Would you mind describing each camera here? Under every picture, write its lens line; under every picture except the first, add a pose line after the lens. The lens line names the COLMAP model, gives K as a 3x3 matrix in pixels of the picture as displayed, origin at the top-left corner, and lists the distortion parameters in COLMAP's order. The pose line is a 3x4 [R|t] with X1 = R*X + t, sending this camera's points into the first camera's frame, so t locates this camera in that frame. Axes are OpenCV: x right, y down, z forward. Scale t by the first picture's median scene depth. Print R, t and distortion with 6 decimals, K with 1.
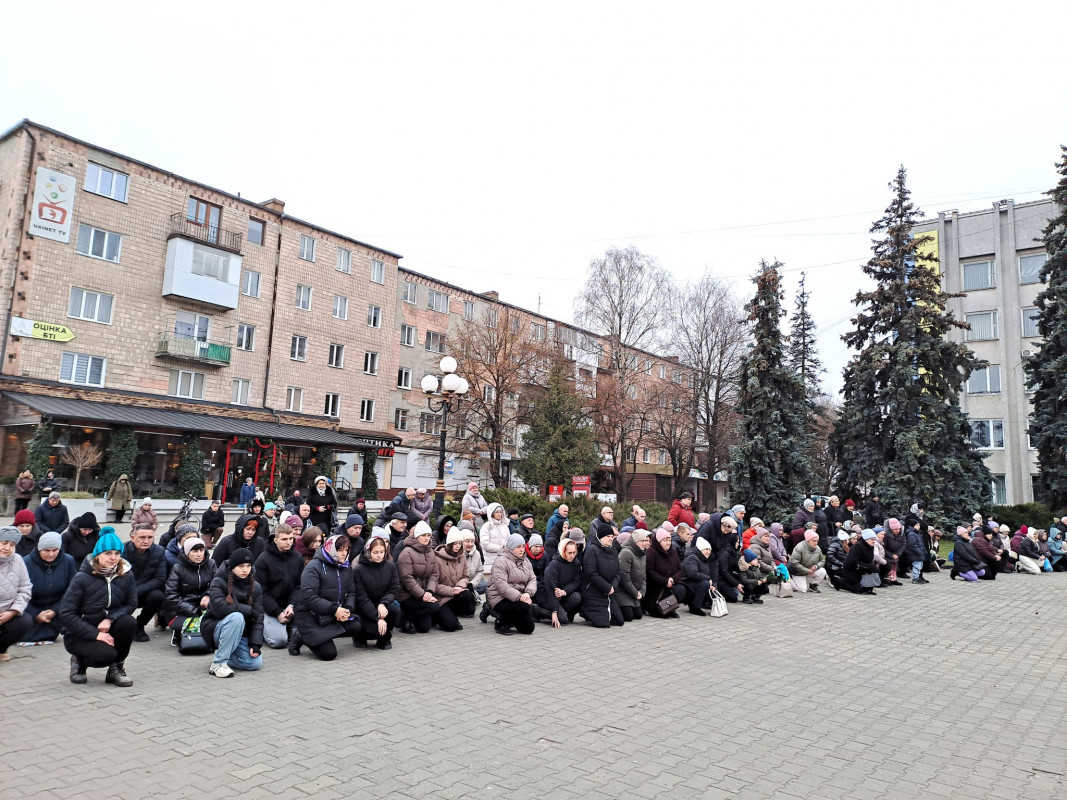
lens RADIAL K [[754.8, 0, 532.7], [0, 754.8, 393.7], [0, 0, 1]] dist [0.023512, -0.000334]
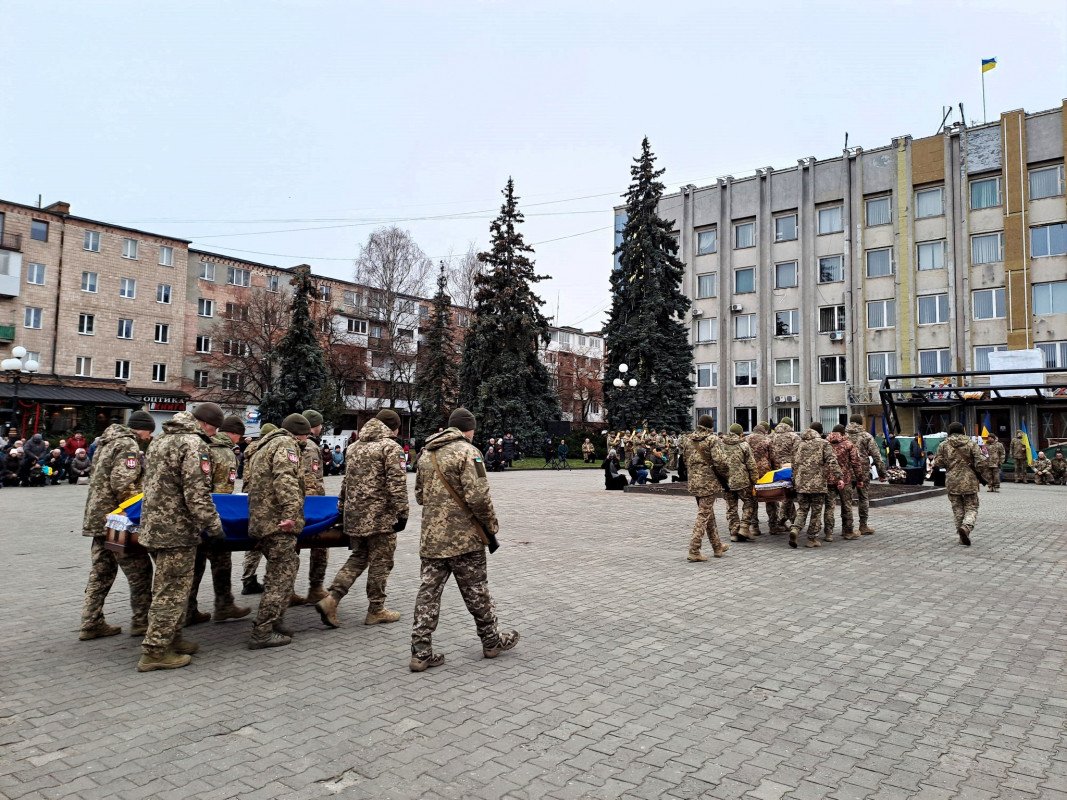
lens RADIAL K [[777.3, 0, 547.9], [0, 777.3, 374.8], [0, 0, 1]] dist [0.066665, -0.066043]
pose [[0.999604, -0.027579, 0.005539, 0.422742], [0.027294, 0.998561, 0.046158, -0.017113], [-0.006804, -0.045989, 0.998919, -0.279531]]
